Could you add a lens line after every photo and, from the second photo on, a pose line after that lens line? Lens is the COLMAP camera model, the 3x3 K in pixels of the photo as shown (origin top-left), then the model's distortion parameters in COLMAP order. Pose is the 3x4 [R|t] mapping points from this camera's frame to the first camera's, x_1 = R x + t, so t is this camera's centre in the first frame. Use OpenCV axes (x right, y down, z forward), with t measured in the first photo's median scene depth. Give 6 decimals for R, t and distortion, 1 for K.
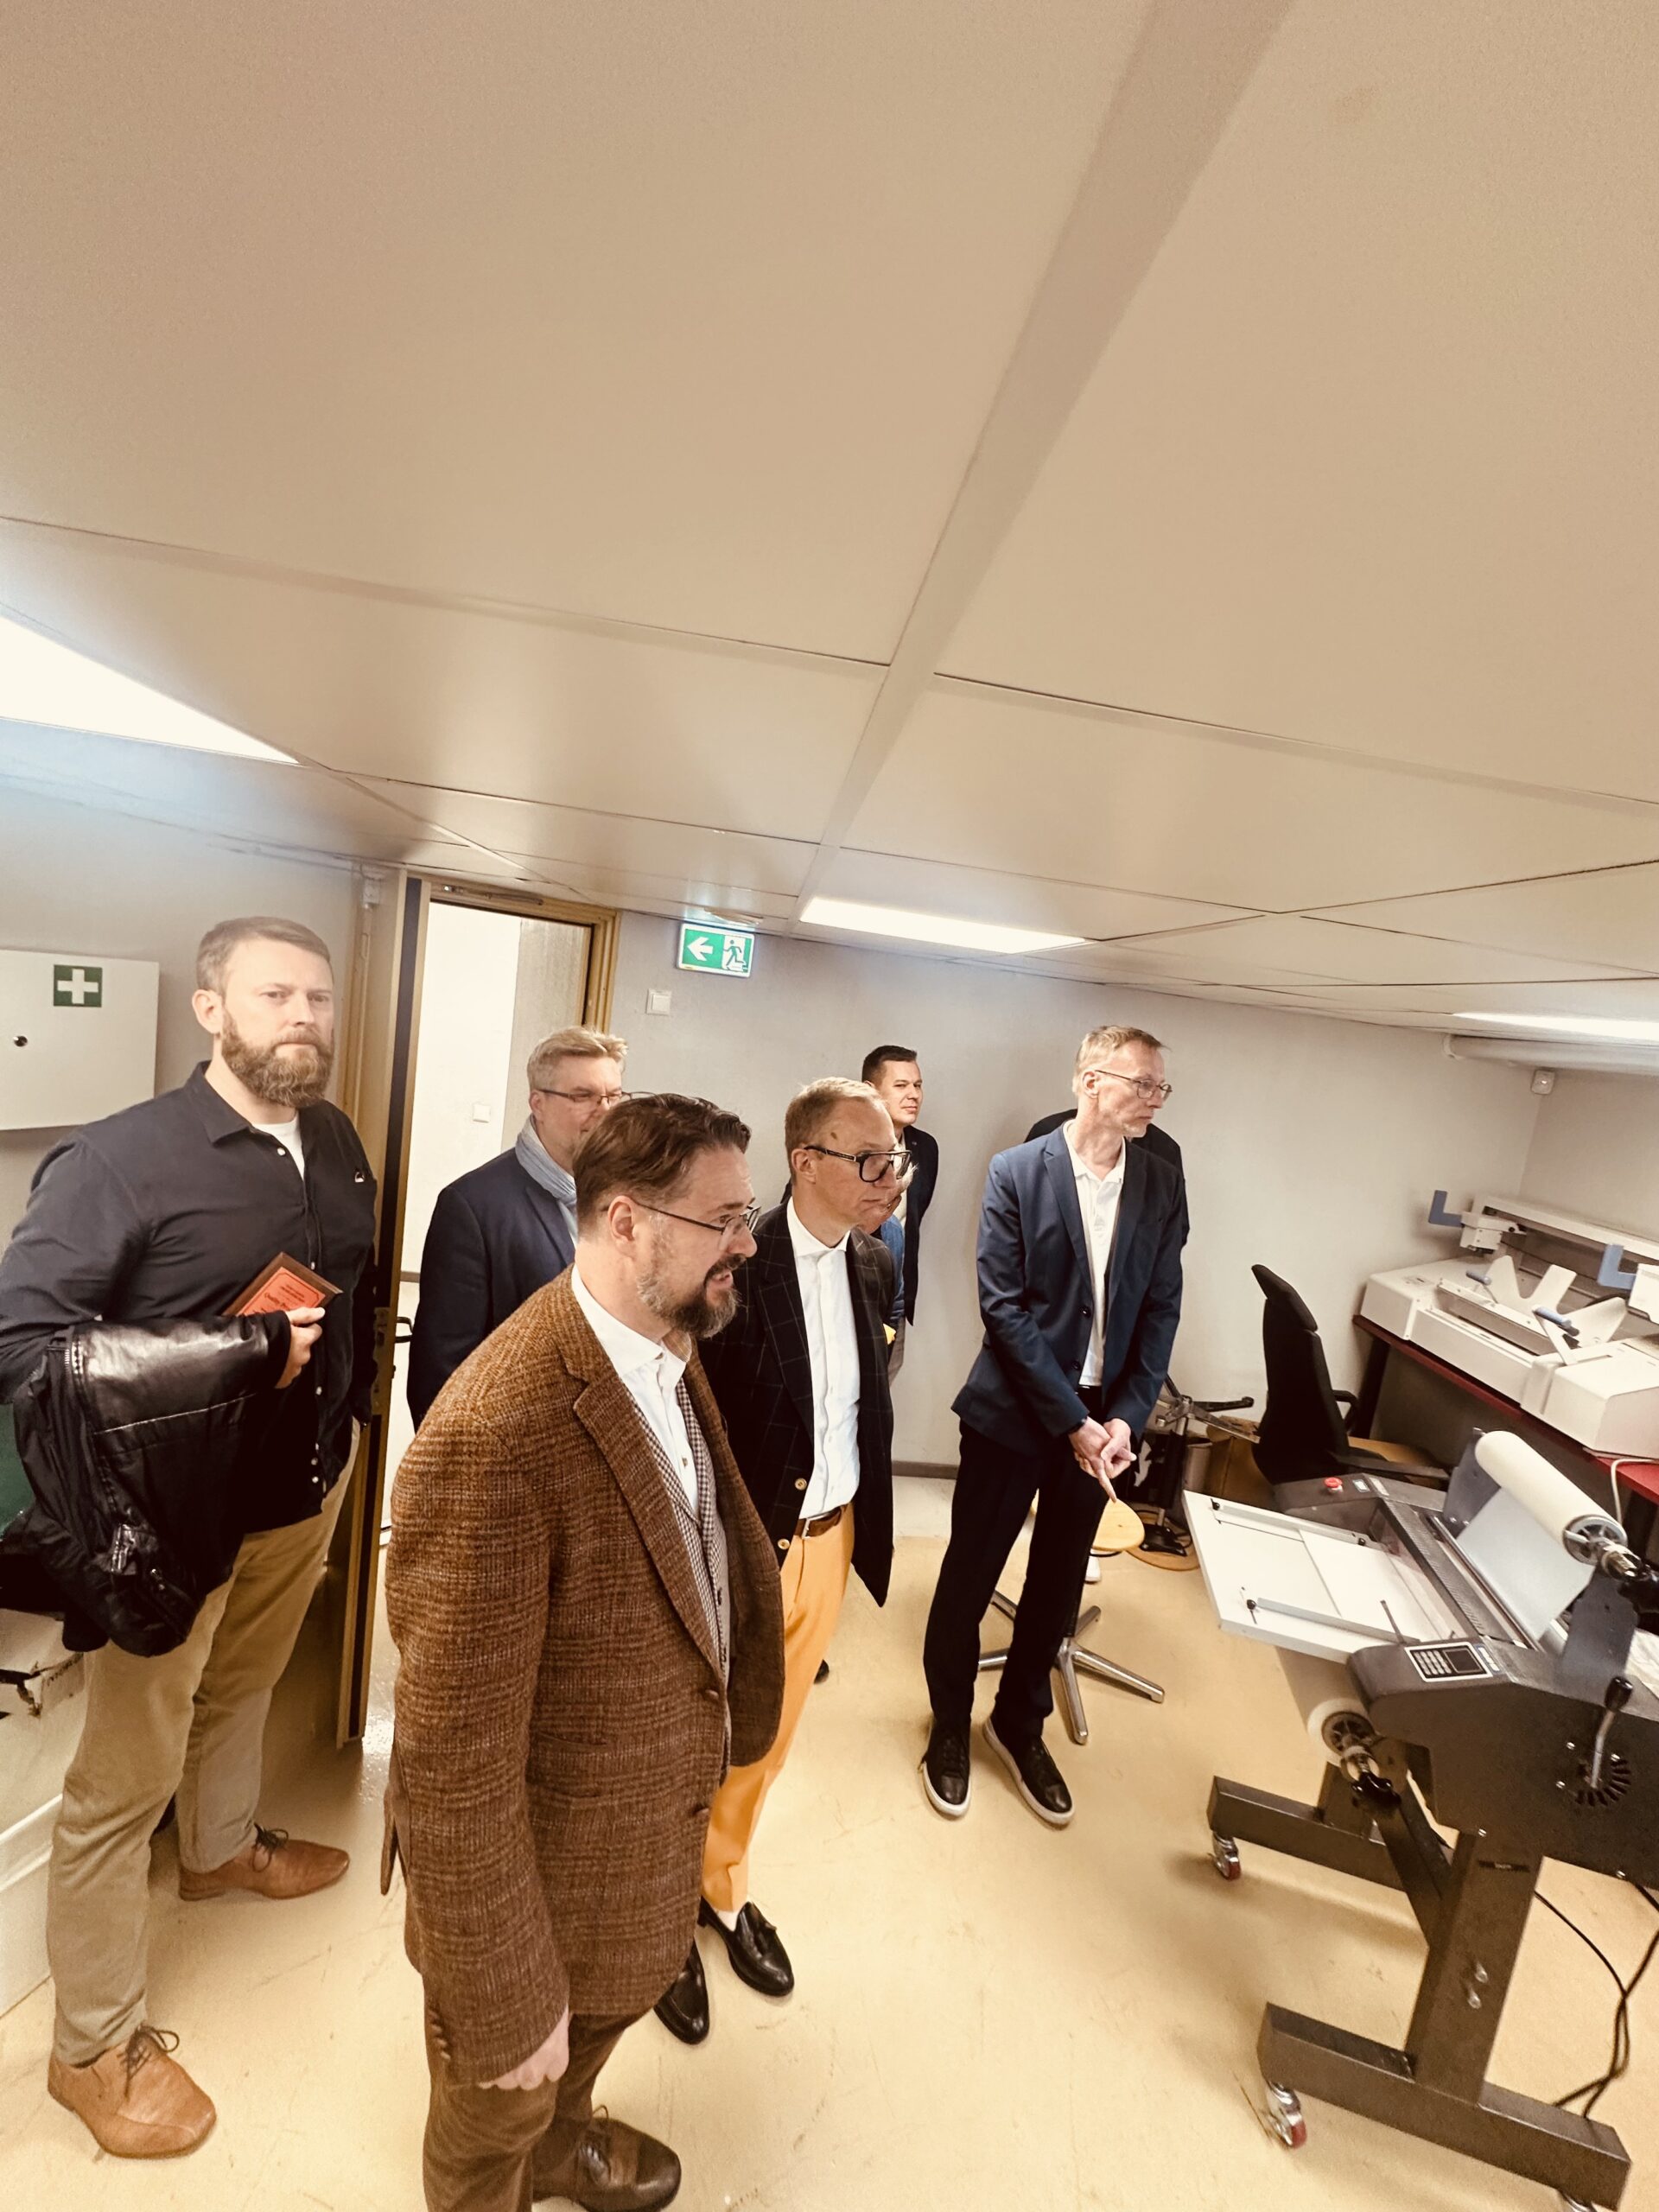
lens RADIAL K [[896.7, 0, 822.7], [0, 896.7, 1095.8], [0, 0, 1]] dist [0.006464, -0.002134]
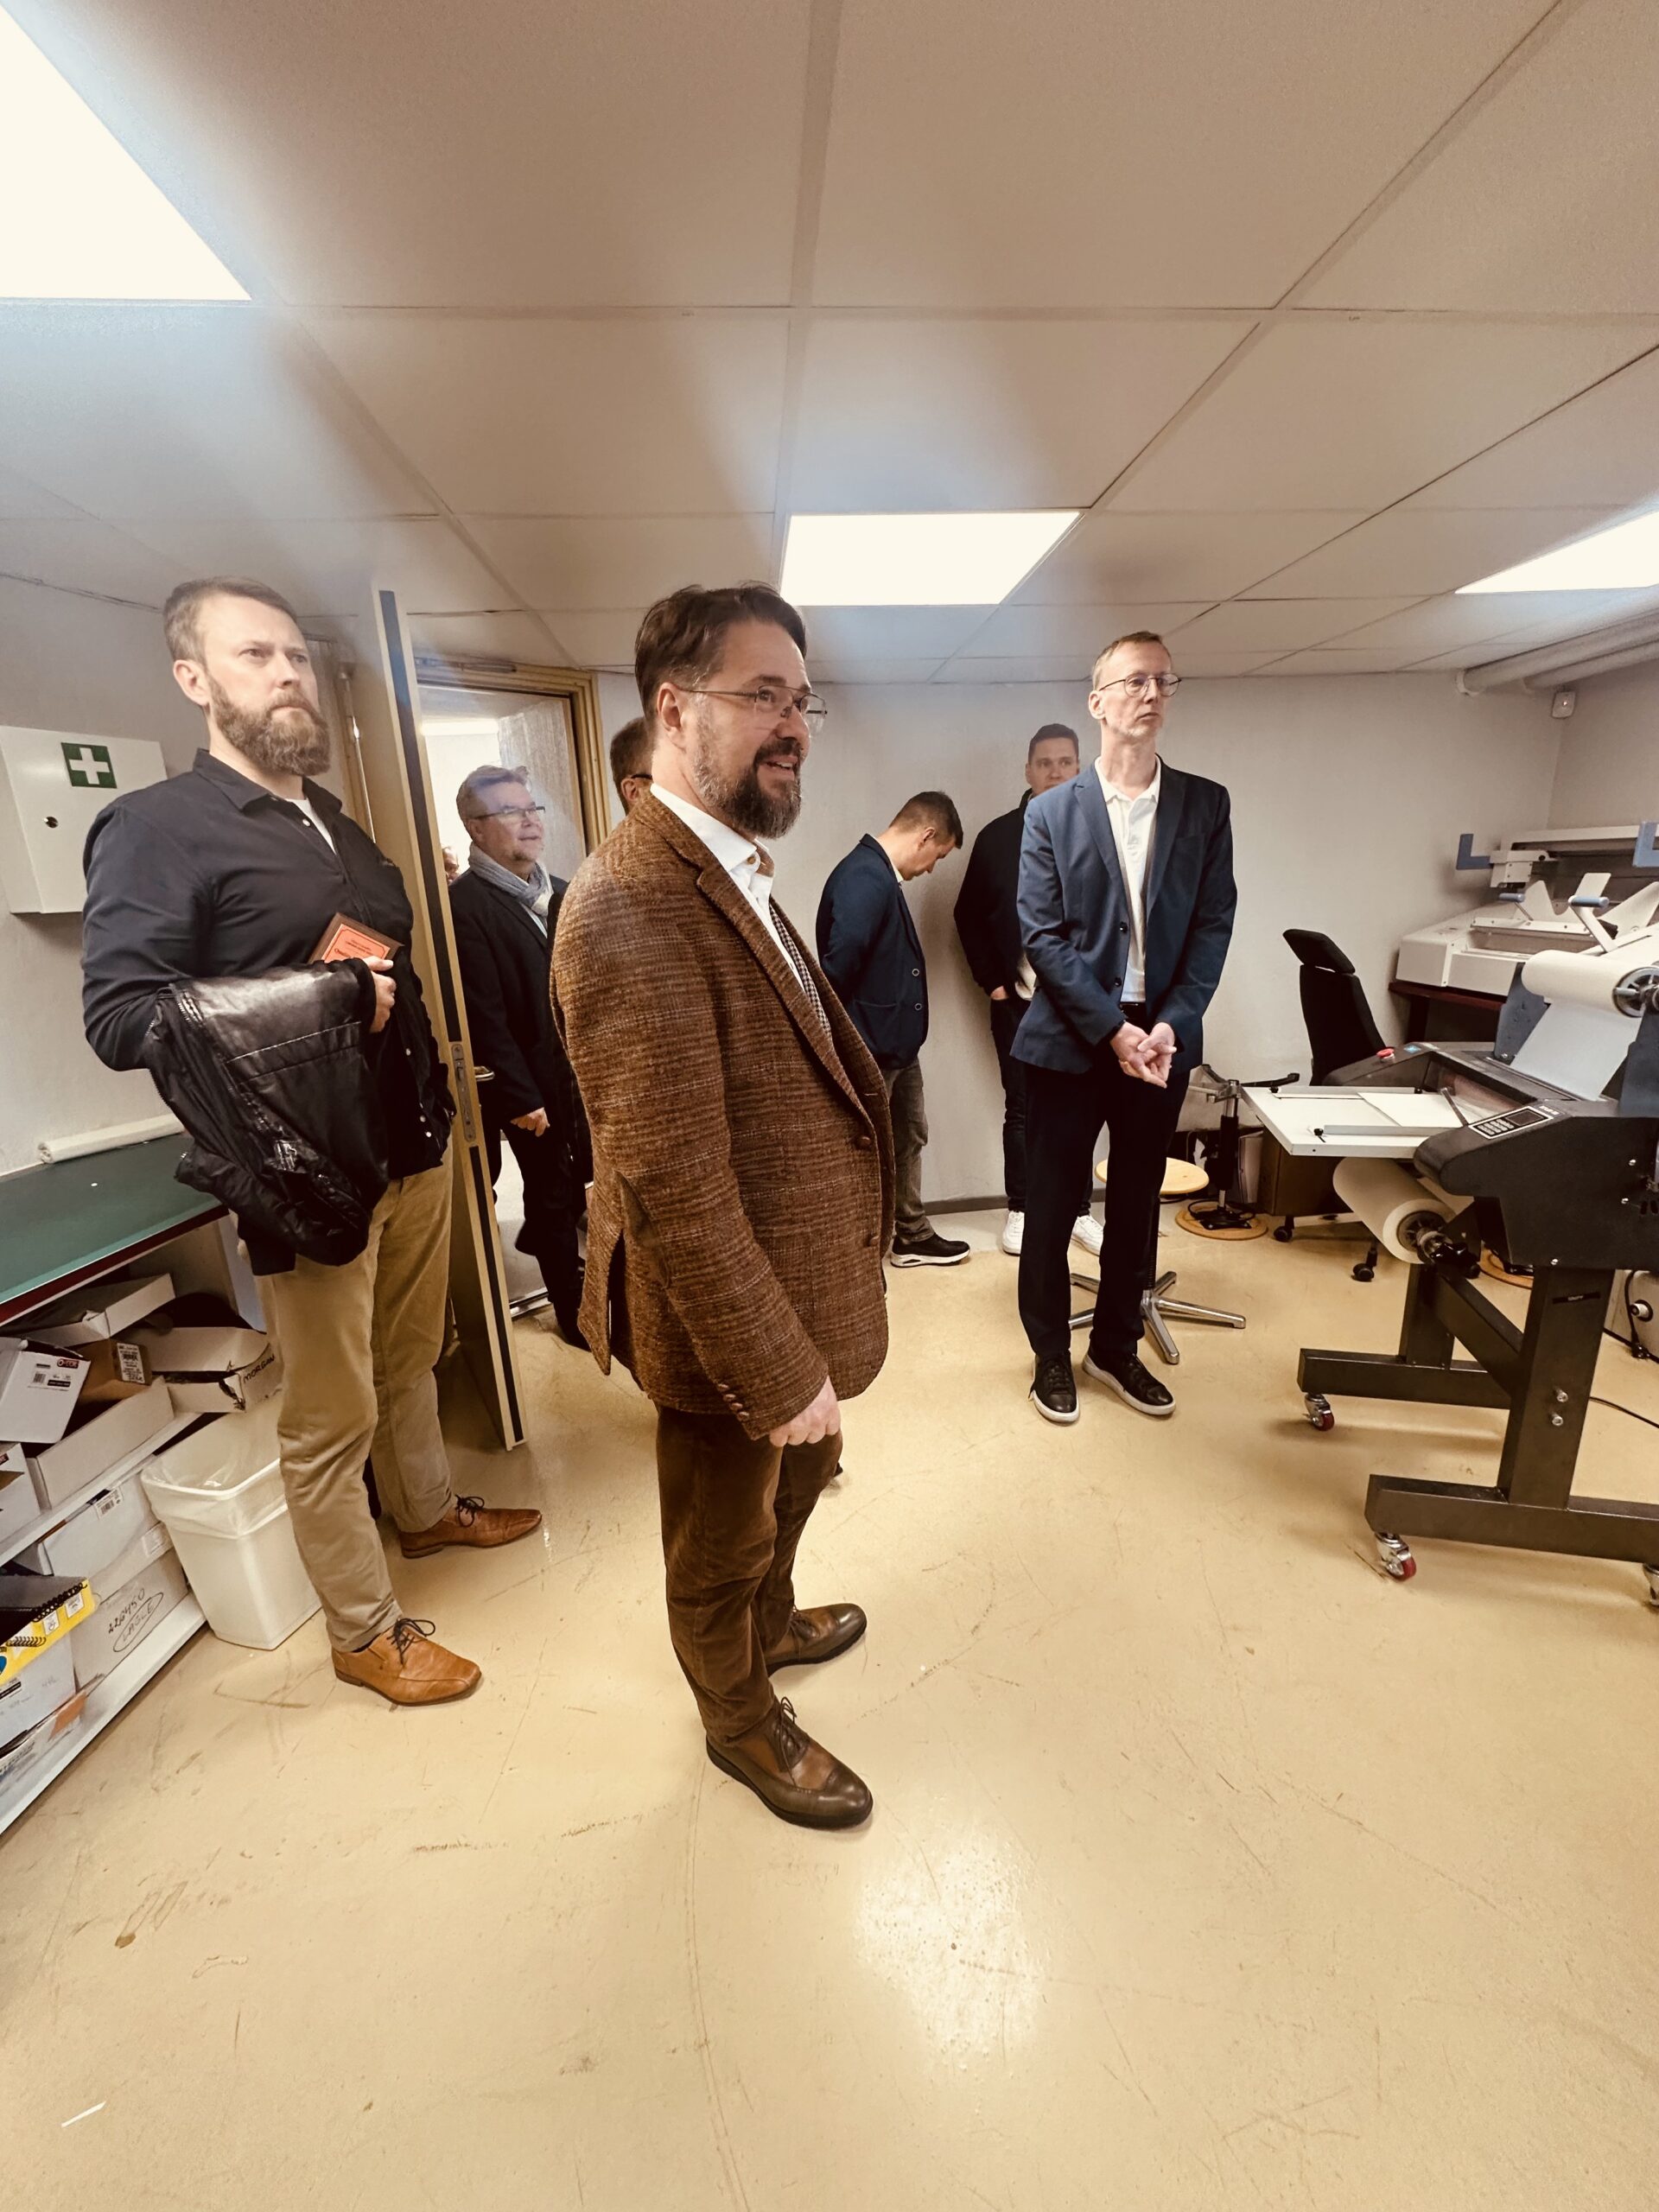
lens RADIAL K [[896.7, 0, 827.3], [0, 896.7, 1109.7], [0, 0, 1]] dist [0.006464, -0.002134]
pose [[0.981579, -0.188328, -0.032167, -0.037289], [0.191036, 0.969891, 0.151052, 0.218671], [0.002751, -0.154415, 0.988002, -0.027804]]
